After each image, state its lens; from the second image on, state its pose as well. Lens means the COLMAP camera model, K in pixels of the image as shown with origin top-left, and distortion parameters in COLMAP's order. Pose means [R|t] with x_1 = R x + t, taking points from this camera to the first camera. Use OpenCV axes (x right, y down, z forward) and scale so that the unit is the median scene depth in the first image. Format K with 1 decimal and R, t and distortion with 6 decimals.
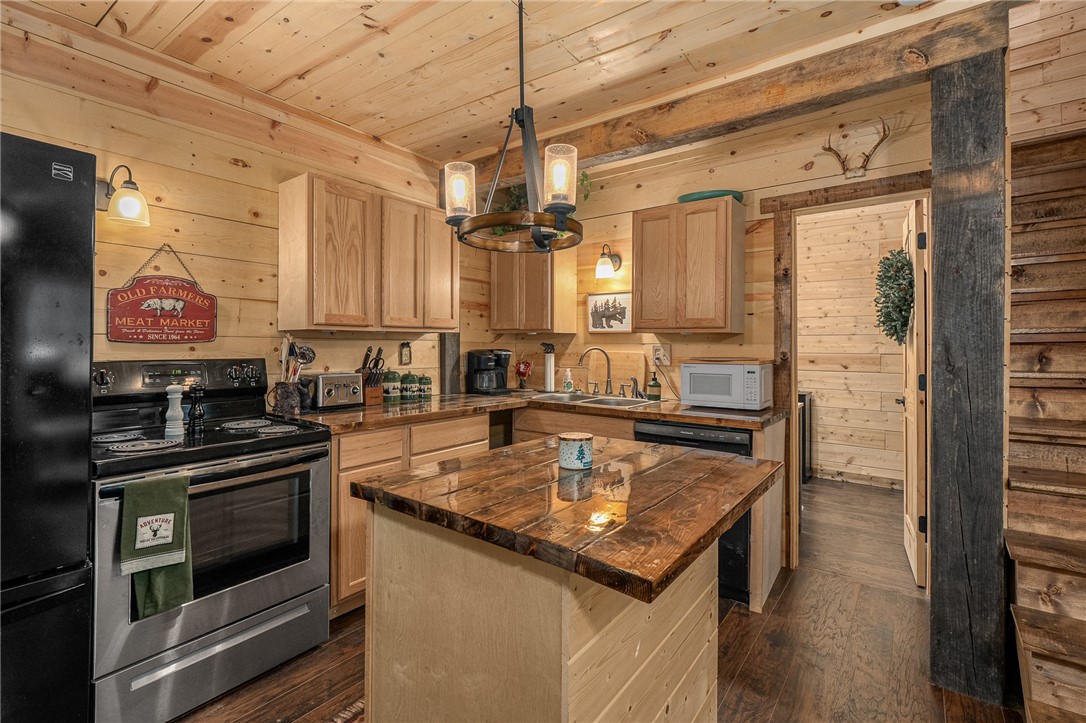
lens RADIAL K [[499.6, 0, 543.5], [0, 499.6, 350.6], [0, 0, 1]] dist [-0.009325, 0.003378]
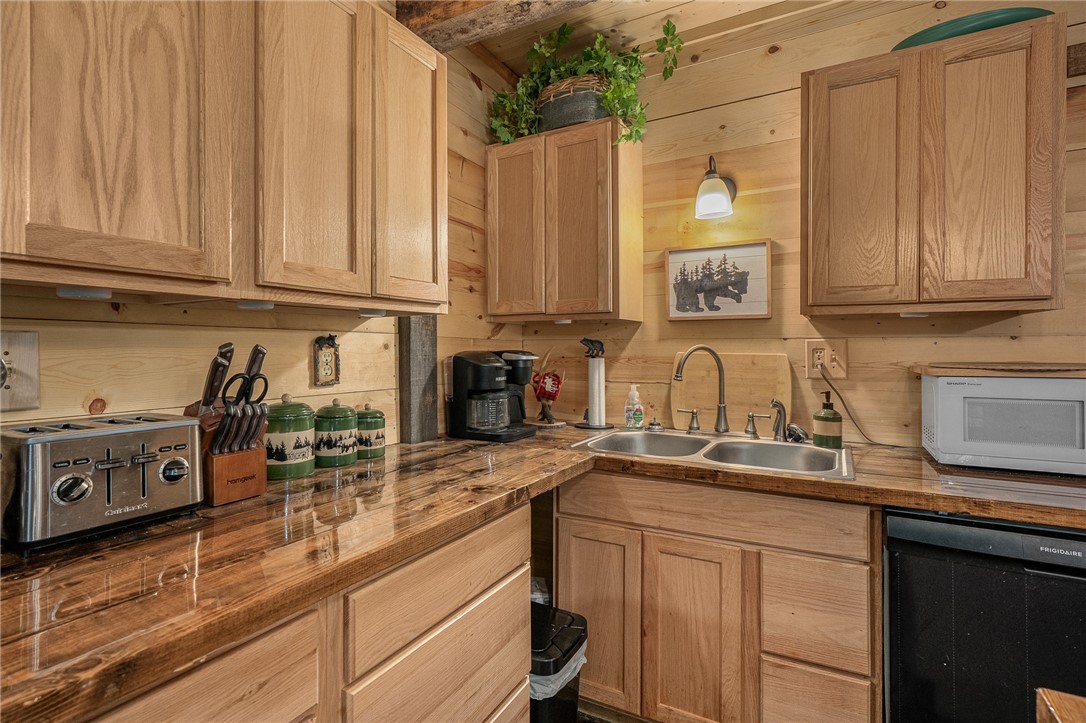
lens RADIAL K [[513.7, 0, 543.7], [0, 513.7, 351.3], [0, 0, 1]] dist [-0.006567, 0.002313]
pose [[0.990606, -0.006246, 0.136607, -0.161611], [0.007163, 0.999955, -0.006221, 0.002105], [-0.136562, 0.007141, 0.990606, 0.574111]]
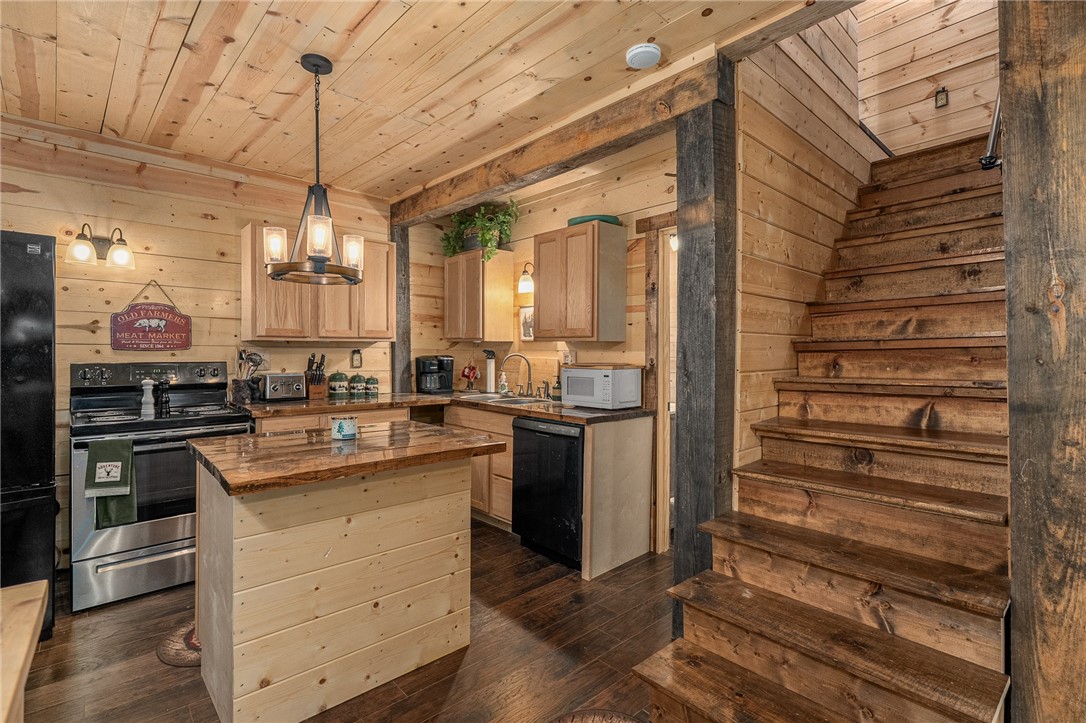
lens RADIAL K [[513.7, 0, 545.6], [0, 513.7, 363.5], [0, 0, 1]] dist [-0.006567, 0.002313]
pose [[0.982159, 0.005276, -0.187976, 0.463599], [-0.002718, 0.999900, 0.013859, -0.001055], [0.188031, -0.013101, 0.982076, -0.166010]]
